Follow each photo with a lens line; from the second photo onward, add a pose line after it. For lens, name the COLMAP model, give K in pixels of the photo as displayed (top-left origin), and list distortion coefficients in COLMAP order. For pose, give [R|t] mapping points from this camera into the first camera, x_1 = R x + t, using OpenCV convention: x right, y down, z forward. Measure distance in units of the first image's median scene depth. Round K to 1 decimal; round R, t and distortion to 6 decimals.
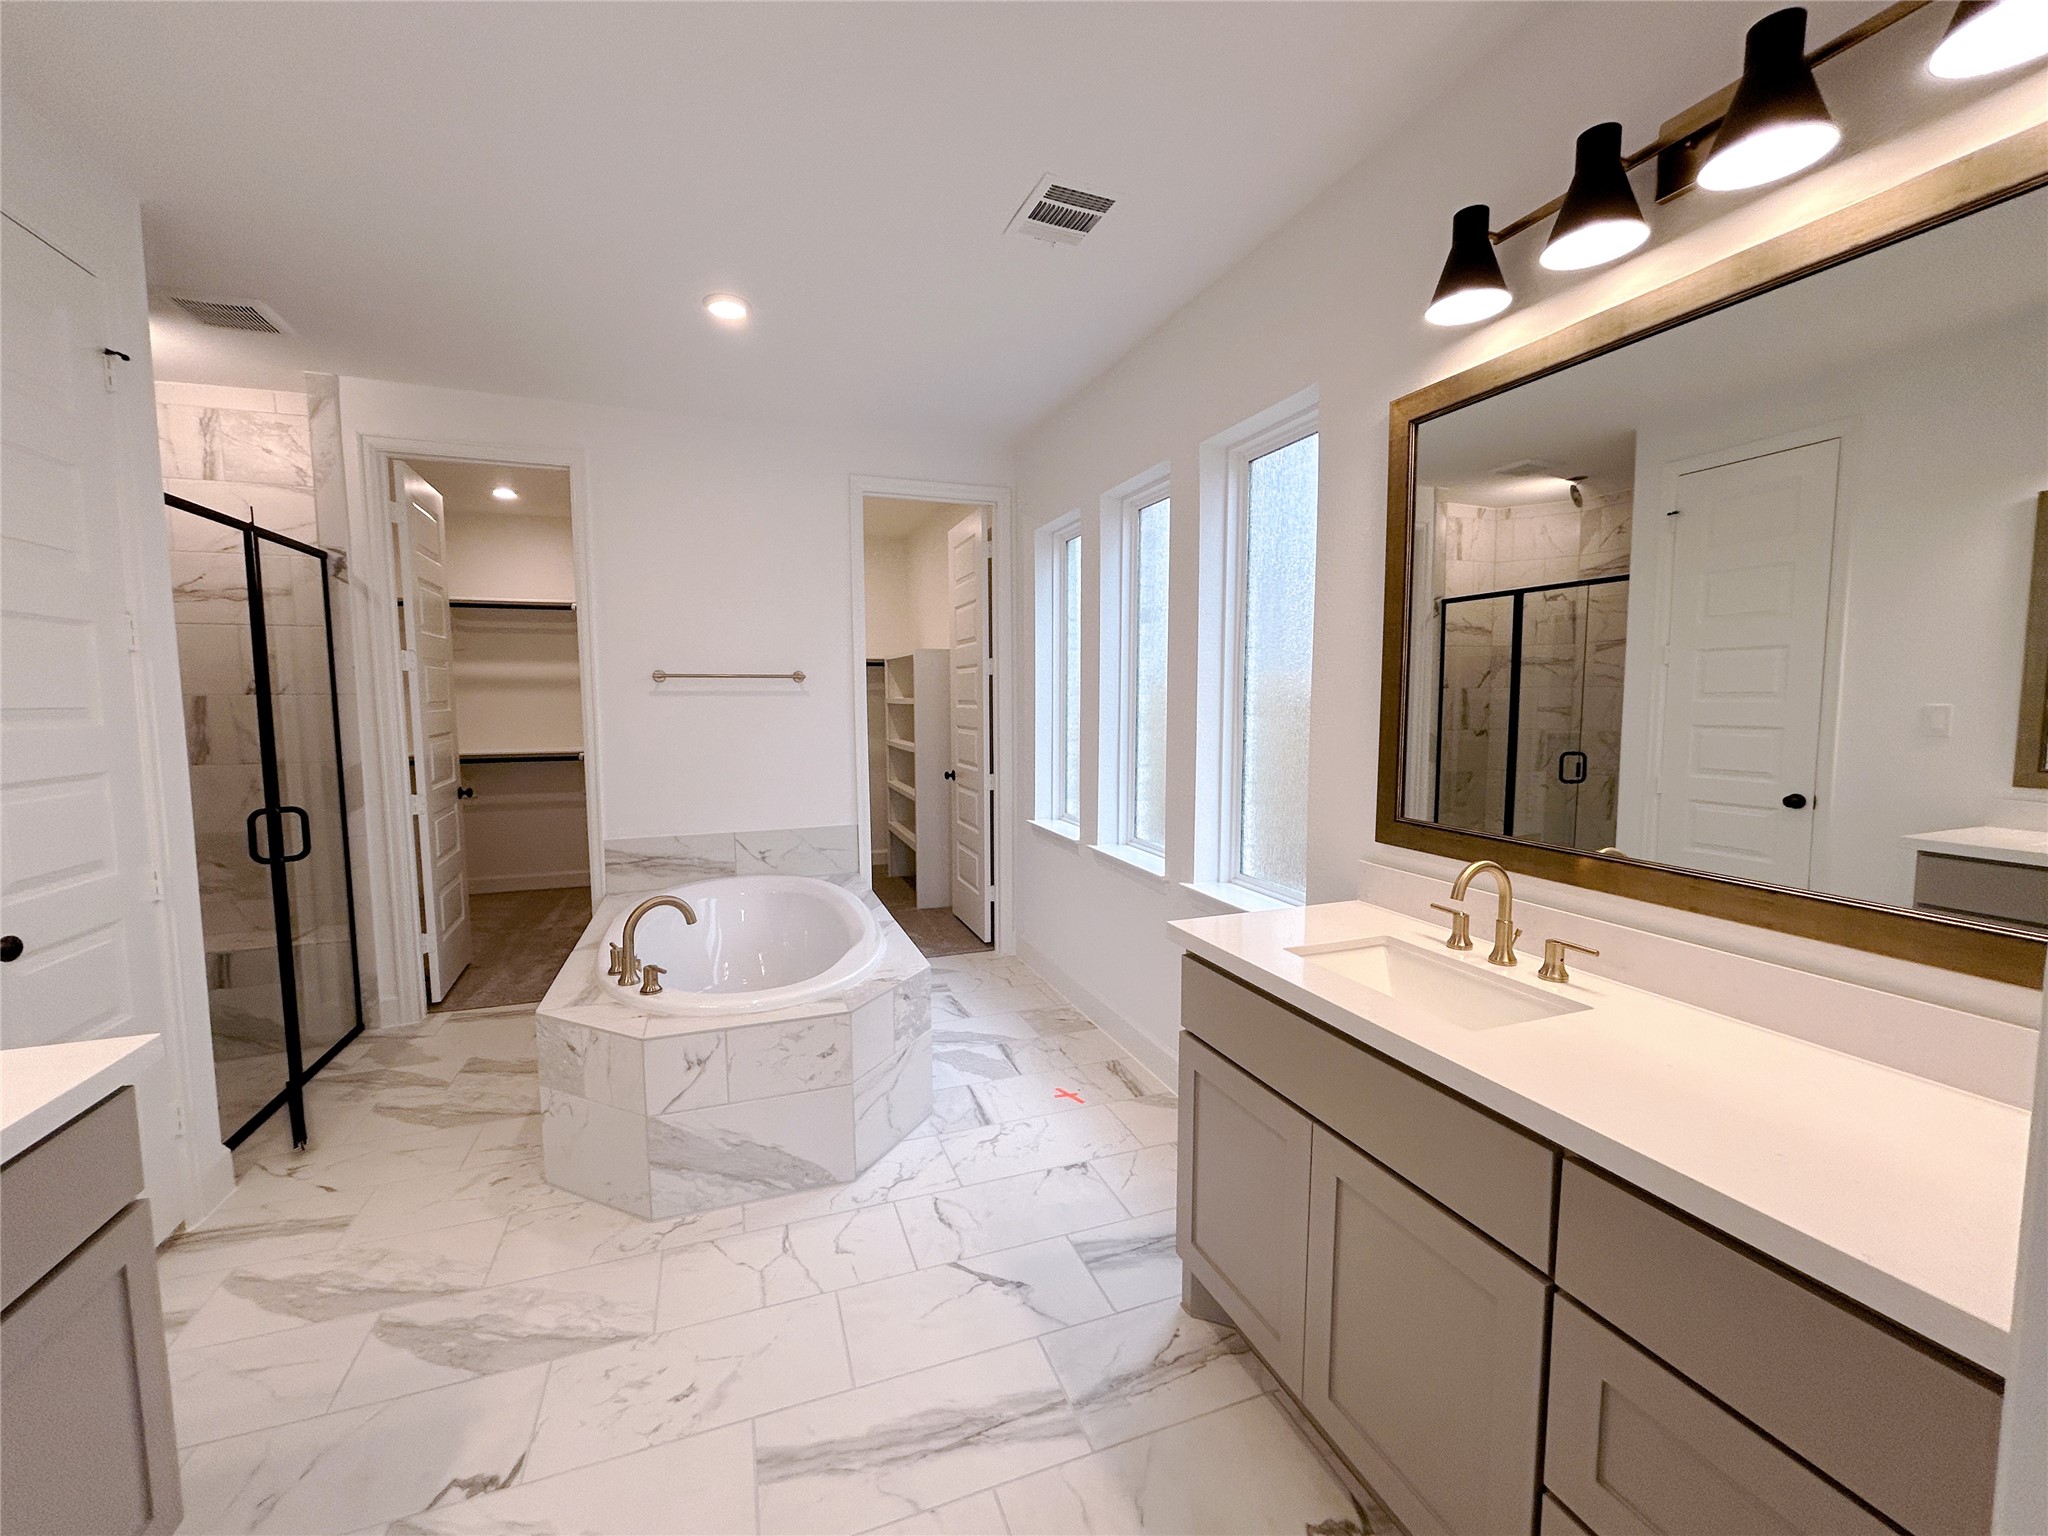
lens RADIAL K [[827.2, 0, 1019.1], [0, 827.2, 766.9], [0, 0, 1]] dist [0.001224, -0.000022]
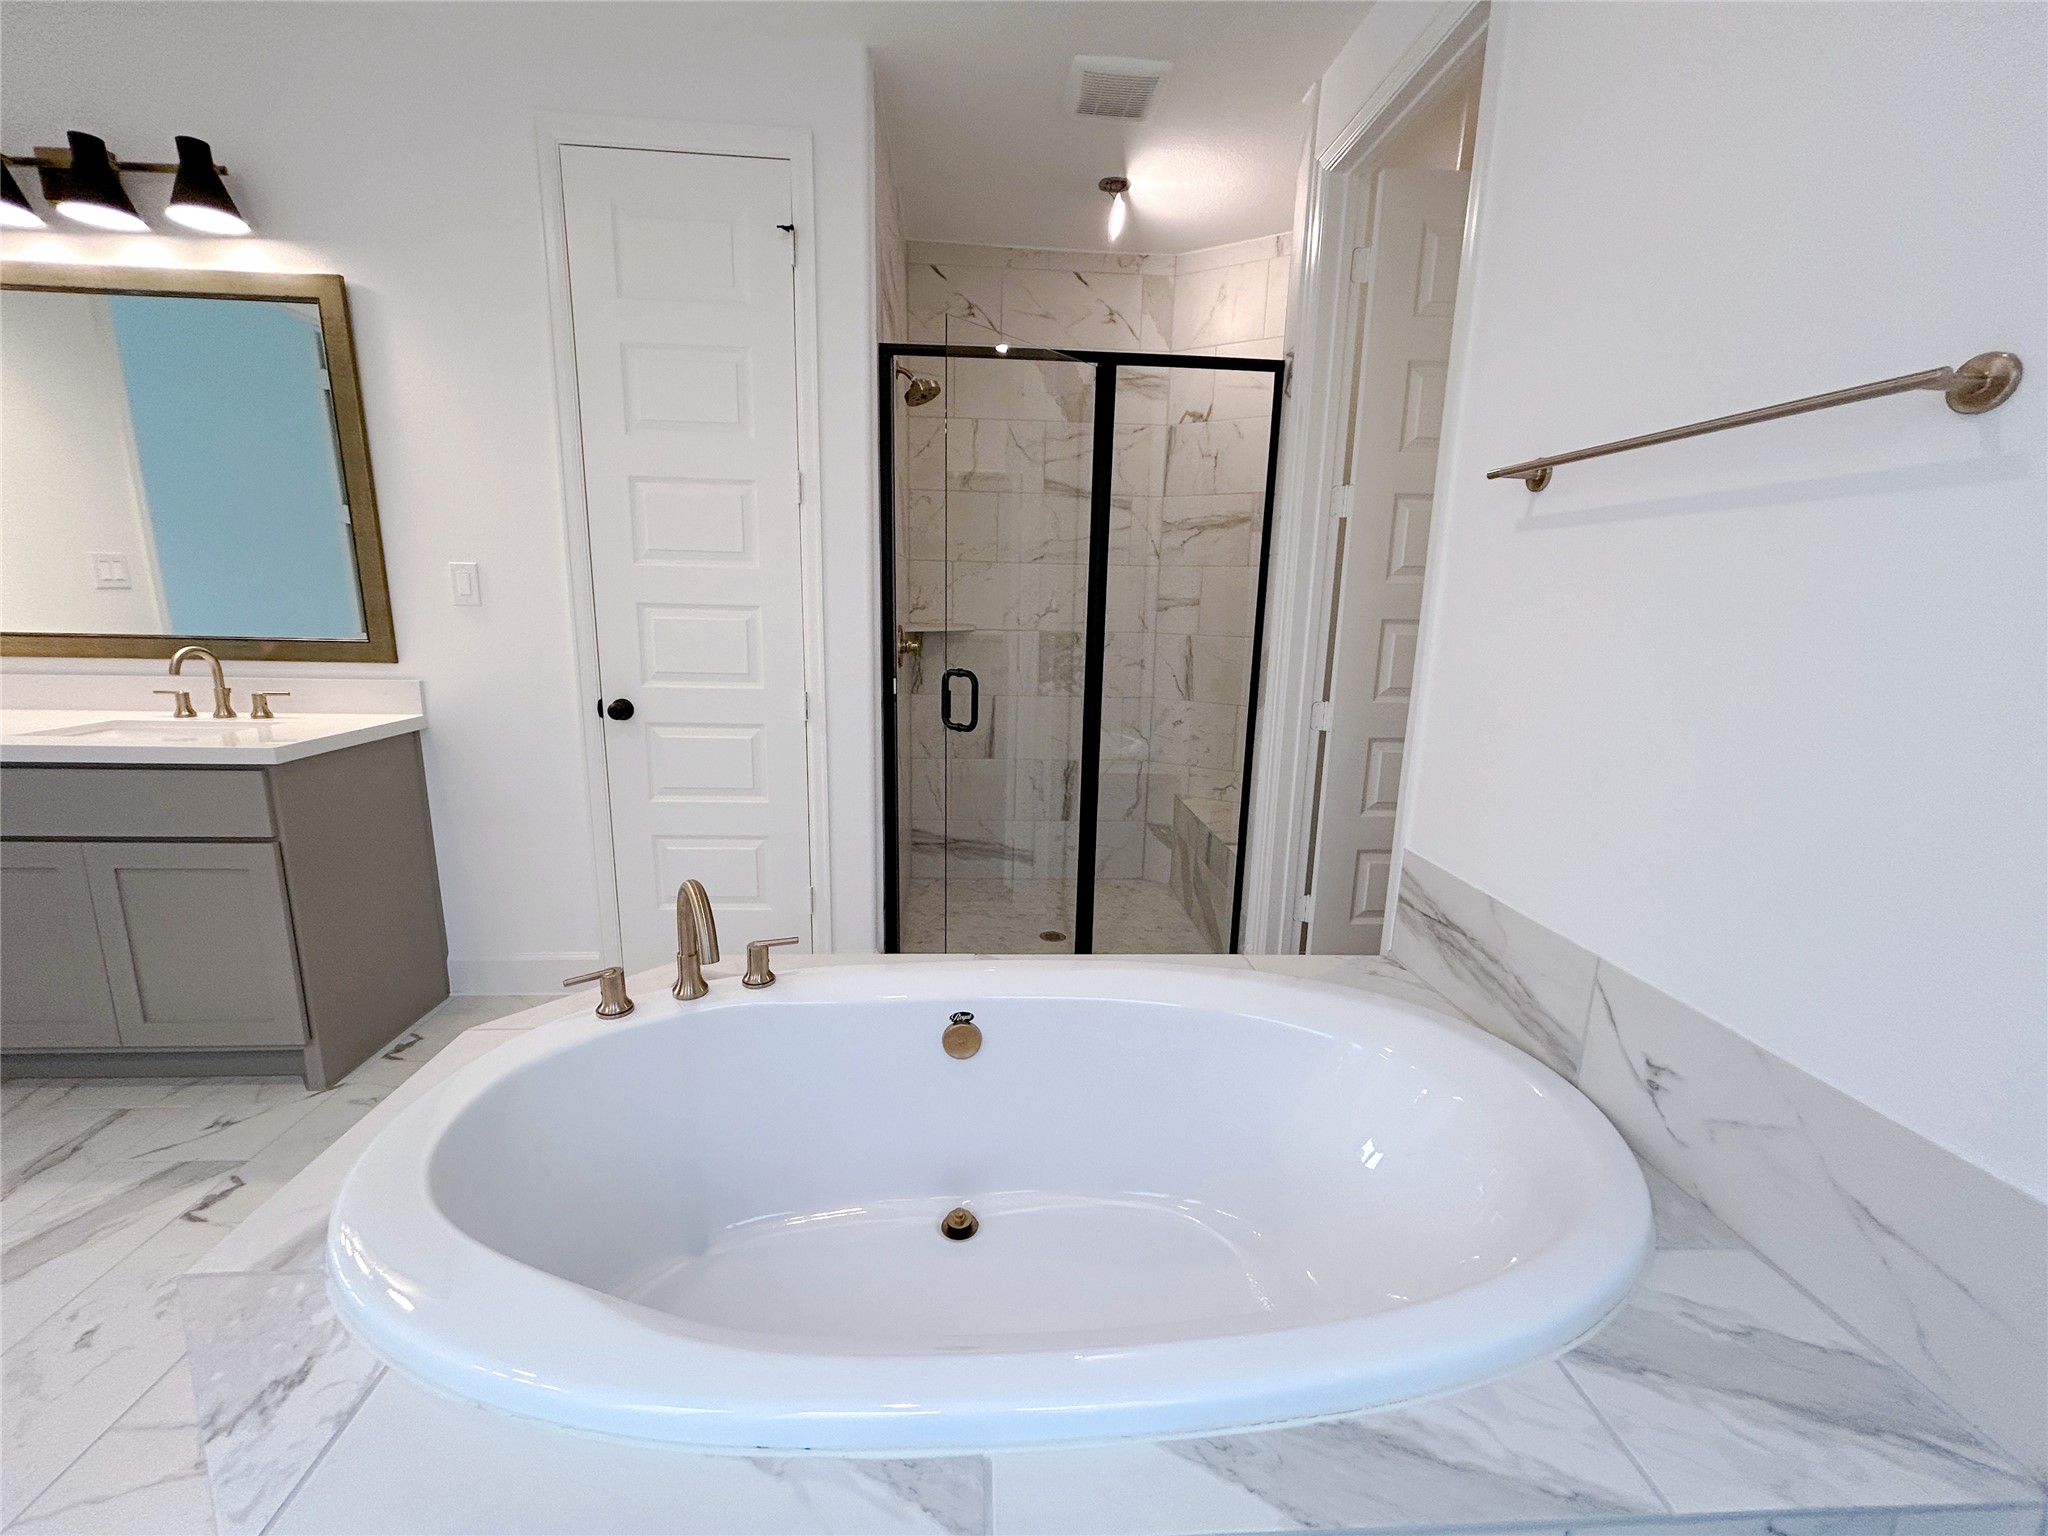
lens RADIAL K [[827.2, 0, 1019.1], [0, 827.2, 766.9], [0, 0, 1]] dist [0.001224, -0.000022]
pose [[-0.281459, 0.192864, -0.939992, 0.005964], [-0.102822, 0.967892, 0.229376, -0.063460], [0.954048, 0.161212, -0.252591, 1.281404]]
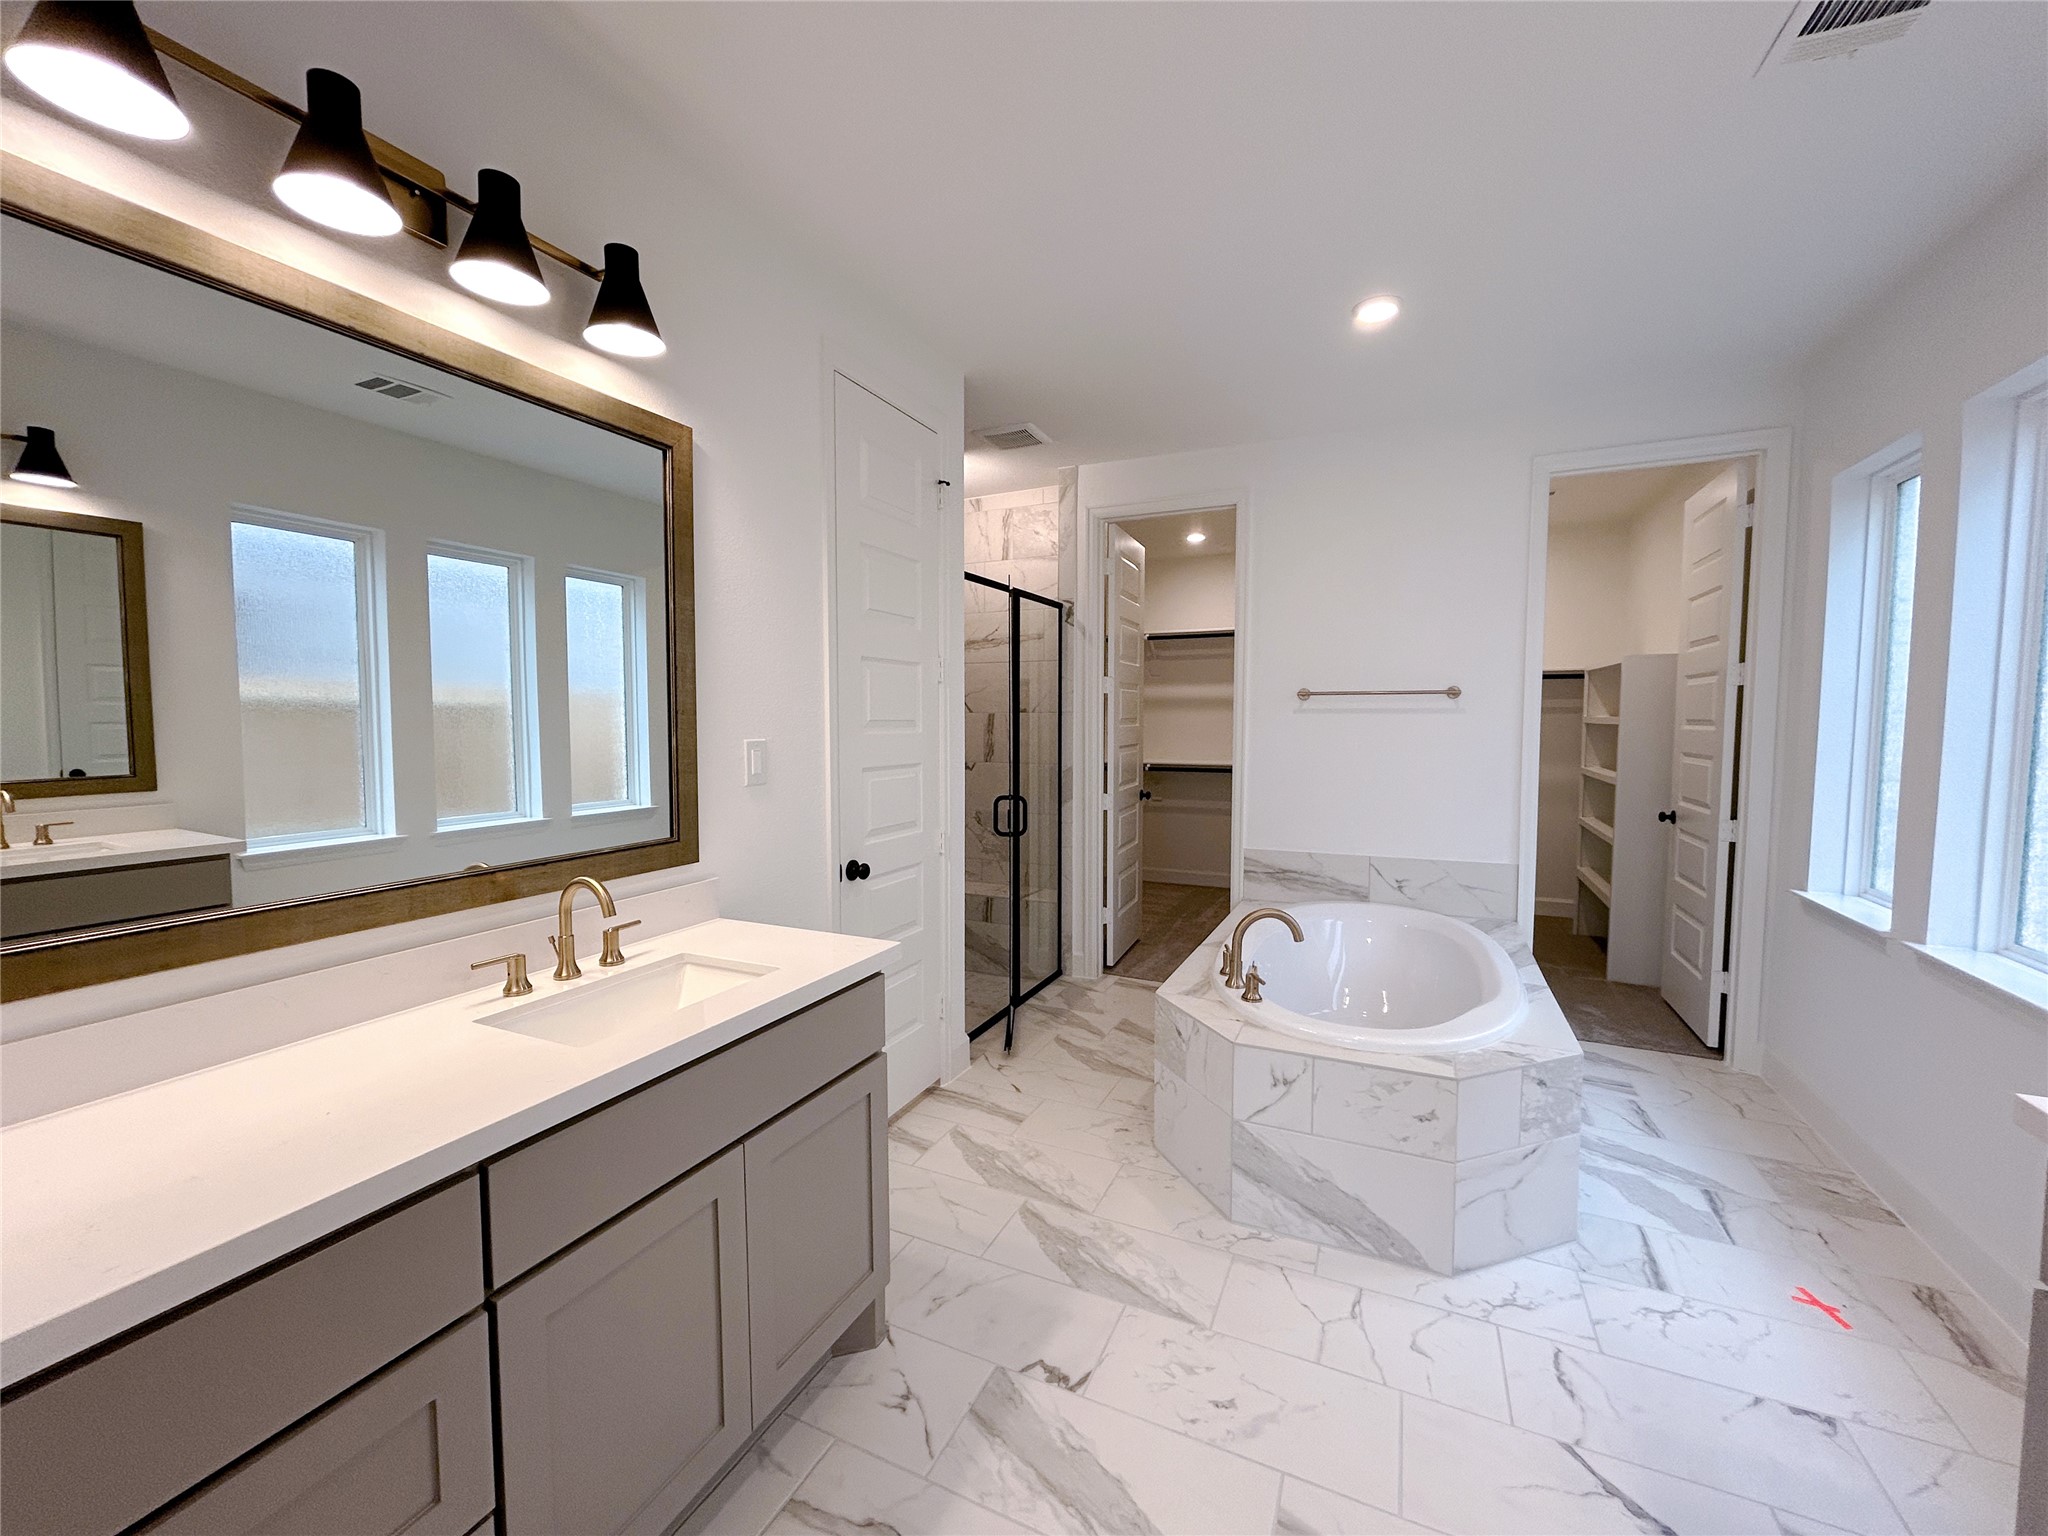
lens RADIAL K [[827.2, 0, 1019.1], [0, 827.2, 766.9], [0, 0, 1]] dist [0.001224, -0.000022]
pose [[0.706688, 0.046043, -0.706025, 0.059166], [-0.062561, 0.998038, 0.002466, -0.001236], [0.704754, 0.042427, 0.708182, 0.049653]]
